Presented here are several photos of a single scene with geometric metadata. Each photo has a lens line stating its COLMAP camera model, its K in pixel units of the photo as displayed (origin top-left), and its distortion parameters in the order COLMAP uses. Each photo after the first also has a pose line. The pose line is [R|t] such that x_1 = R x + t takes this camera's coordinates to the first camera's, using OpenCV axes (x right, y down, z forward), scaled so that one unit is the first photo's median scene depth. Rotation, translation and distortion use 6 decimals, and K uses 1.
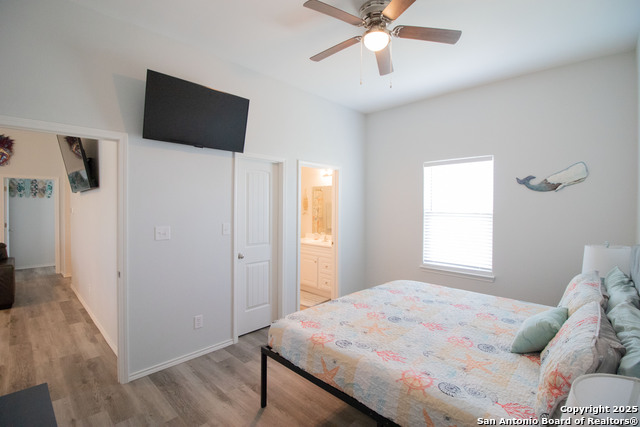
lens RADIAL K [[293.0, 0, 320.8], [0, 293.0, 208.8], [0, 0, 1]] dist [-0.018831, -0.000278]
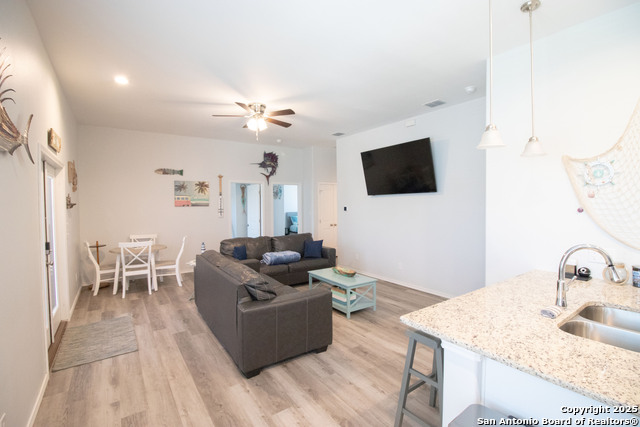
lens RADIAL K [[293.0, 0, 320.8], [0, 293.0, 208.8], [0, 0, 1]] dist [-0.018831, -0.000278]
pose [[0.981012, -0.006184, -0.193849, -0.592137], [0.007276, 0.999961, 0.004922, -0.001467], [0.193811, -0.006239, 0.981019, -0.269547]]
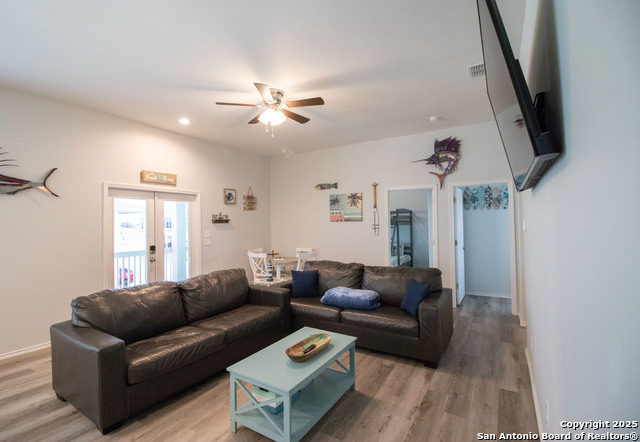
lens RADIAL K [[304.7, 0, 307.4], [0, 304.7, 216.2], [0, 0, 1]] dist [-0.002811, -0.000672]
pose [[0.188323, -0.022830, -0.981842, -0.282861], [0.005217, 0.999739, -0.022245, -0.003719], [0.982093, -0.000933, 0.188393, 0.379541]]
